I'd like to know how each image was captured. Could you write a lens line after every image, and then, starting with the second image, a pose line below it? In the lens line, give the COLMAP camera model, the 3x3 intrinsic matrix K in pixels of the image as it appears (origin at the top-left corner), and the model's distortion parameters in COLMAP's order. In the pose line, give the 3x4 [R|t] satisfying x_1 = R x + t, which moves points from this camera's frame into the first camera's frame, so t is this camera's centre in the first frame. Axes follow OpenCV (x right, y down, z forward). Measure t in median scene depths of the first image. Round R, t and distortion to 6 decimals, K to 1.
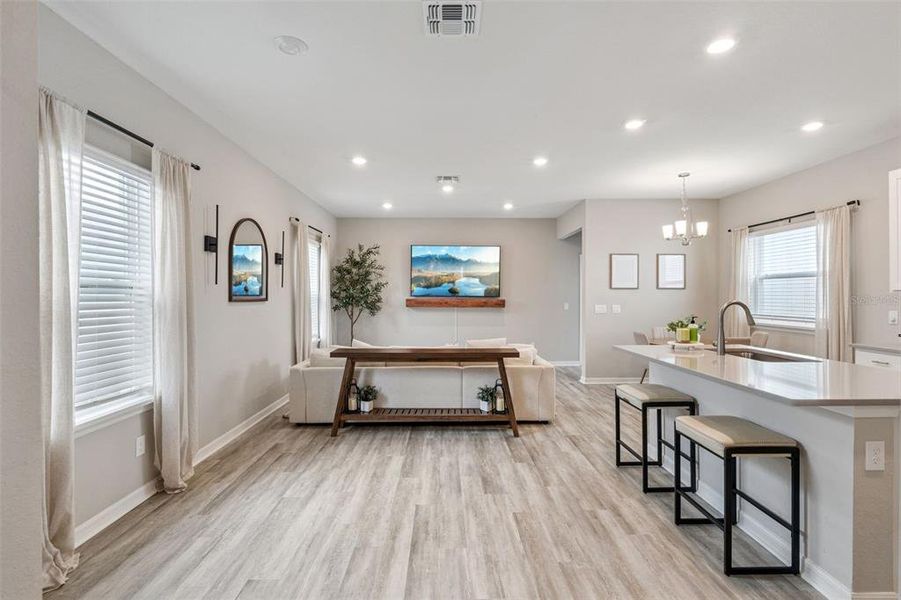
lens RADIAL K [[413.5, 0, 448.3], [0, 413.5, 293.5], [0, 0, 1]] dist [-0.001226, 0.000212]
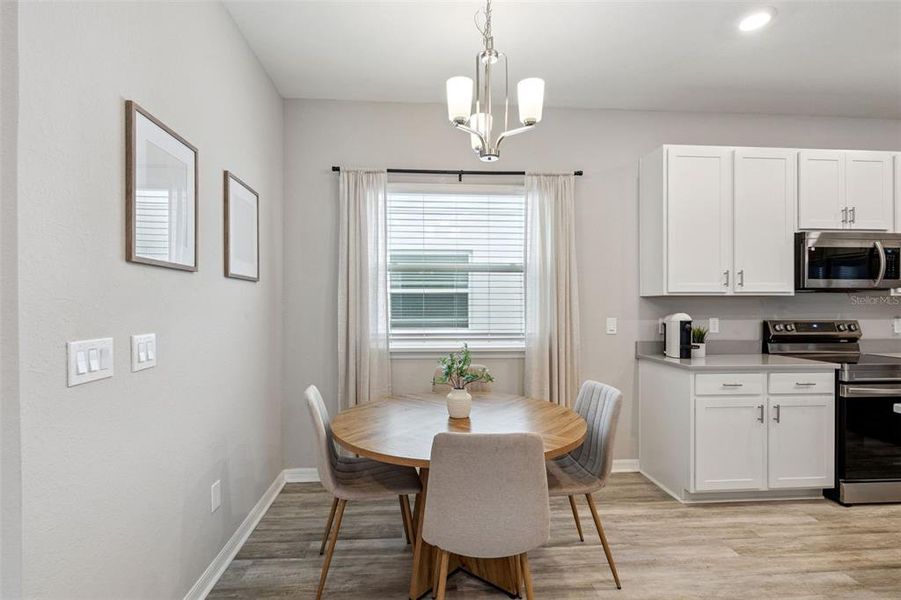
lens RADIAL K [[415.6, 0, 446.3], [0, 415.6, 304.9], [0, 0, 1]] dist [-0.001945, 0.000436]
pose [[-0.059270, 0.002375, 0.998239, 0.234463], [-0.004381, 0.999987, -0.002639, 0.016890], [-0.998232, -0.004530, -0.059259, 1.206528]]
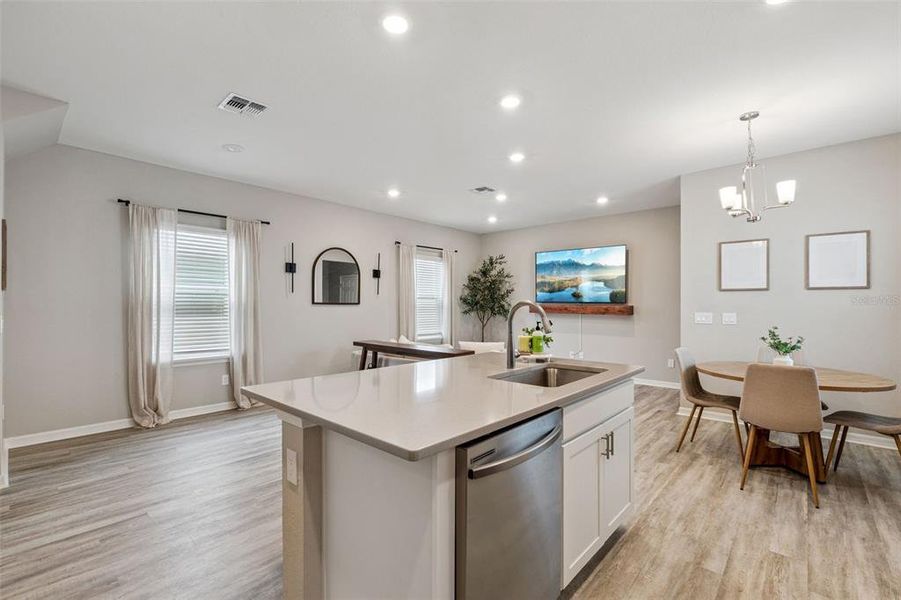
lens RADIAL K [[396.2, 0, 448.8], [0, 396.2, 301.1], [0, 0, 1]] dist [-0.004469, -0.000178]
pose [[0.732520, -0.003159, -0.680739, 0.737682], [-0.000150, 0.999988, -0.004801, 0.014686], [0.680746, 0.003619, 0.732511, 0.234961]]
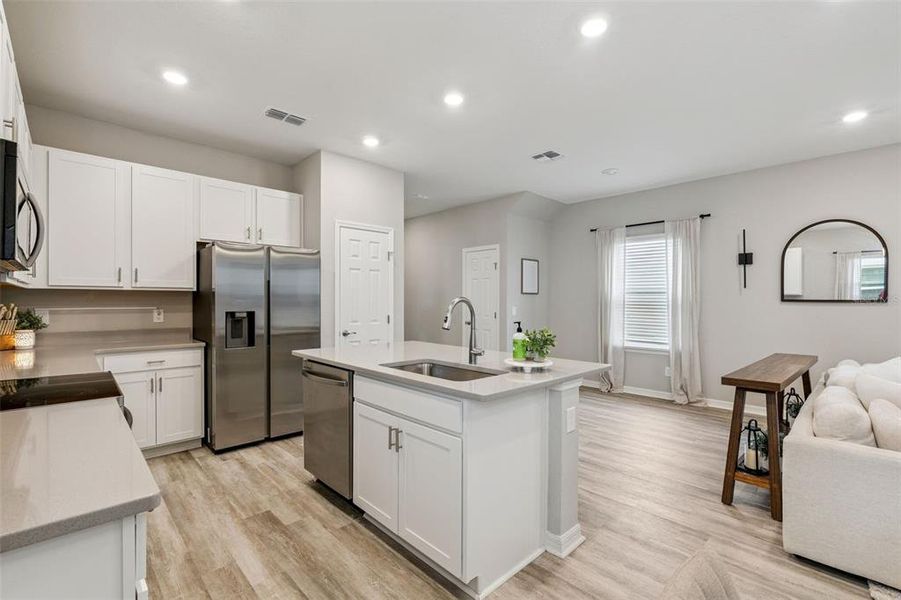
lens RADIAL K [[401.4, 0, 448.7], [0, 401.4, 300.4], [0, 0, 1]] dist [-0.002680, -0.000166]
pose [[-0.730910, -0.001117, -0.682473, 0.832156], [0.000601, 0.999997, -0.002280, 0.016987], [0.682474, -0.002077, -0.730907, 1.040427]]
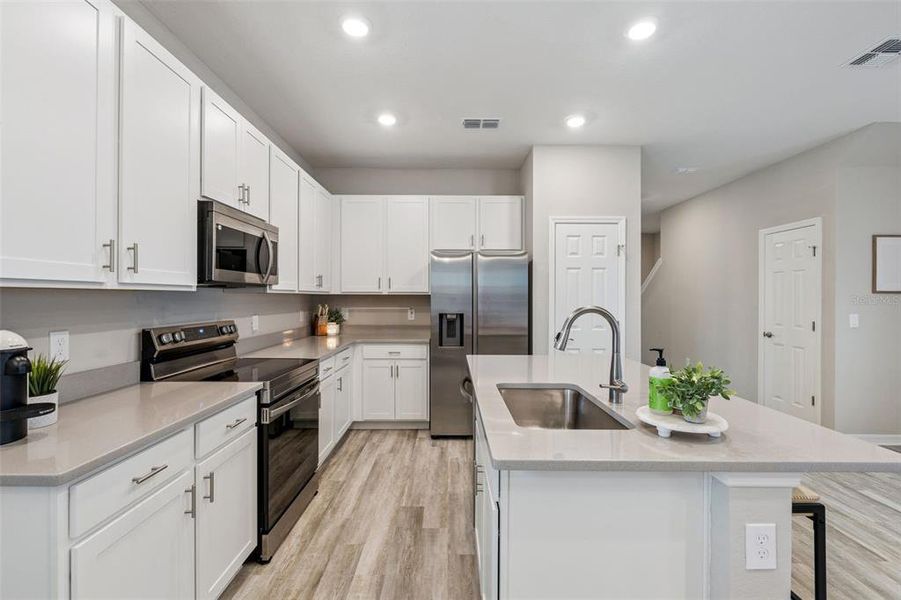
lens RADIAL K [[394.6, 0, 449.8], [0, 394.6, 297.8], [0, 0, 1]] dist [-0.008763, 0.000222]
pose [[-0.999935, -0.001690, 0.011310, 0.591052], [-0.001721, 0.999995, -0.002685, 0.005428], [-0.011306, -0.002704, -0.999932, 1.033885]]
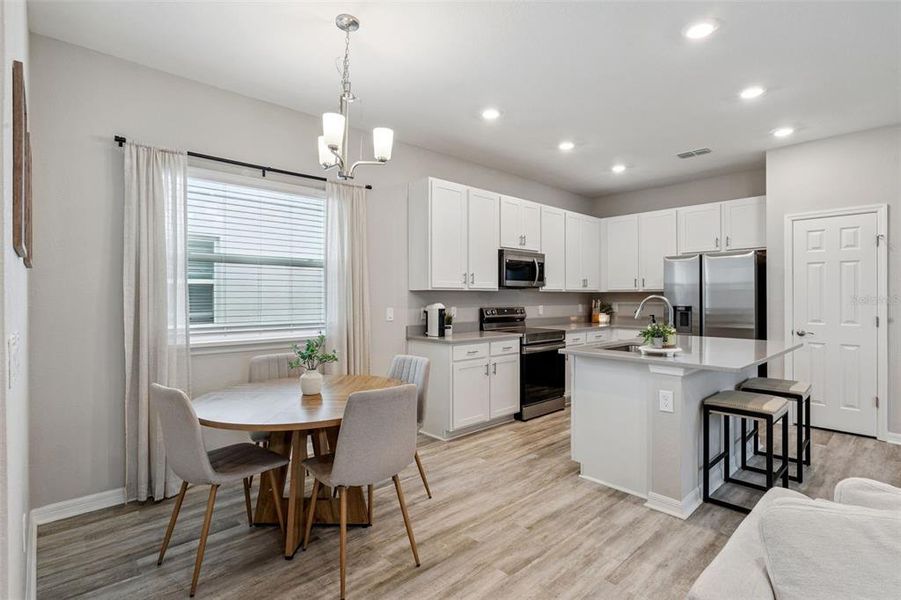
lens RADIAL K [[435.7, 0, 451.7], [0, 435.7, 296.7], [0, 0, 1]] dist [-0.001499, 0.000295]
pose [[-0.673214, 0.004038, 0.739437, 0.160647], [-0.000033, 0.999985, -0.005491, 0.017731], [-0.739448, -0.003721, -0.673203, 1.407255]]
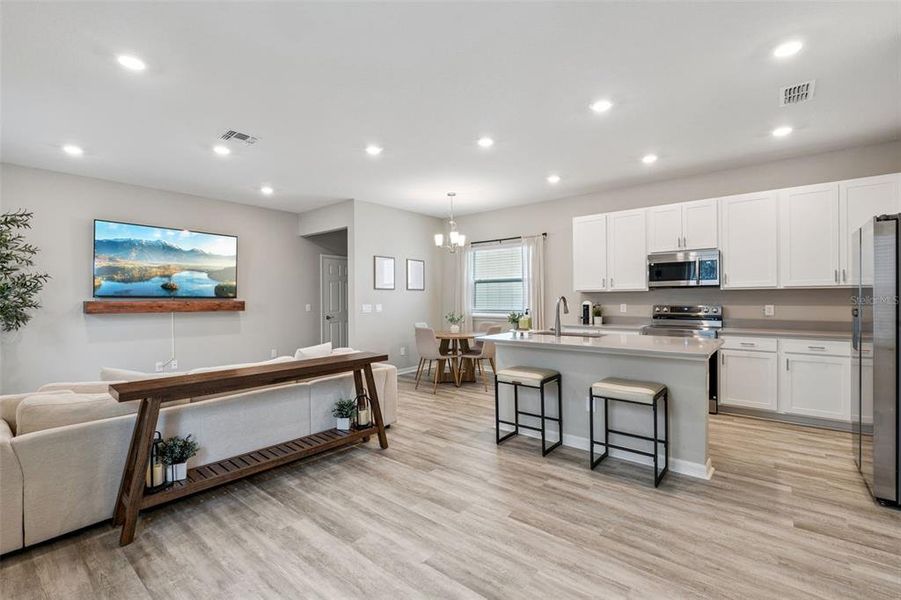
lens RADIAL K [[396.2, 0, 448.8], [0, 396.2, 301.1], [0, 0, 1]] dist [-0.004469, -0.000178]
pose [[0.645954, -0.007470, 0.763340, -0.358931], [0.002125, 0.999966, 0.007987, 0.016469], [-0.763373, -0.003537, 0.645948, 0.299865]]
